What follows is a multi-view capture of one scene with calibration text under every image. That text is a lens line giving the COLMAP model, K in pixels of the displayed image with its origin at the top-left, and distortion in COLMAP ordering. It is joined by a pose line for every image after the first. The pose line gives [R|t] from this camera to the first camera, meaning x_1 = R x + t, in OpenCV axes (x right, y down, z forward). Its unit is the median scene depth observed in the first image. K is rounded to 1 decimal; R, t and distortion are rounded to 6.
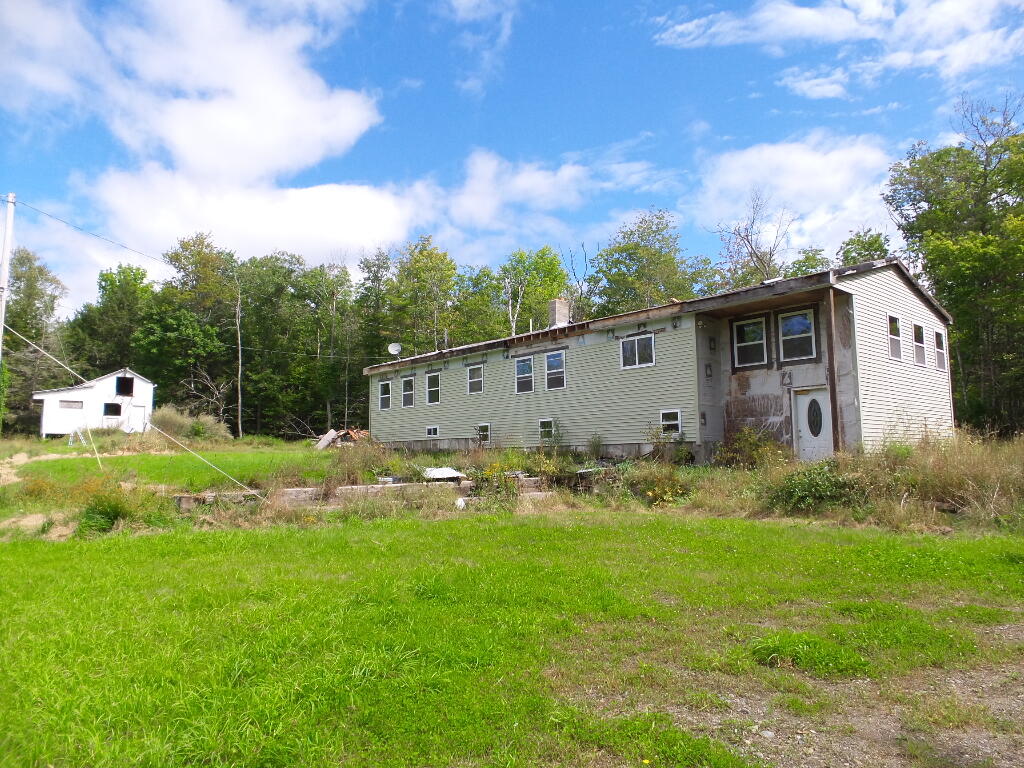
lens RADIAL K [[706.0, 0, 516.0], [0, 706.0, 380.0], [0, 0, 1]] dist [0.000727, 0.005099]
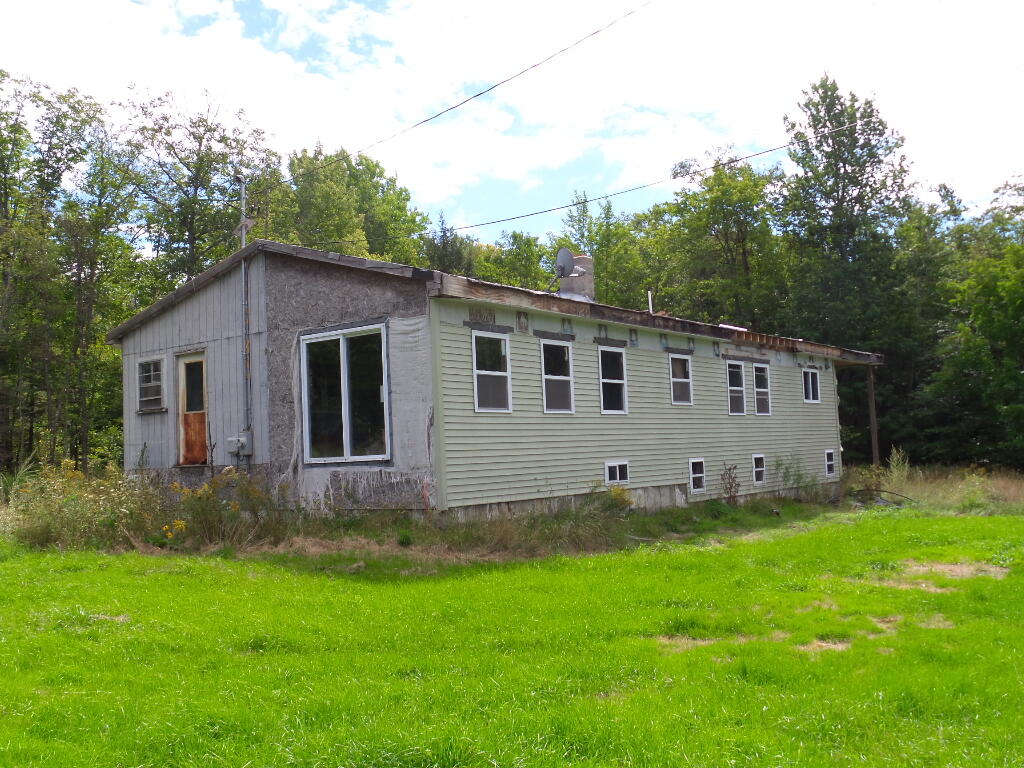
lens RADIAL K [[1007.4, 0, 513.5], [0, 1007.4, 384.3], [0, 0, 1]] dist [-0.005287, 0.000000]
pose [[-0.221526, 0.099579, 0.970057, -0.744025], [-0.053321, 0.992047, -0.114013, 0.094007], [-0.973696, -0.076981, -0.214455, 1.205576]]
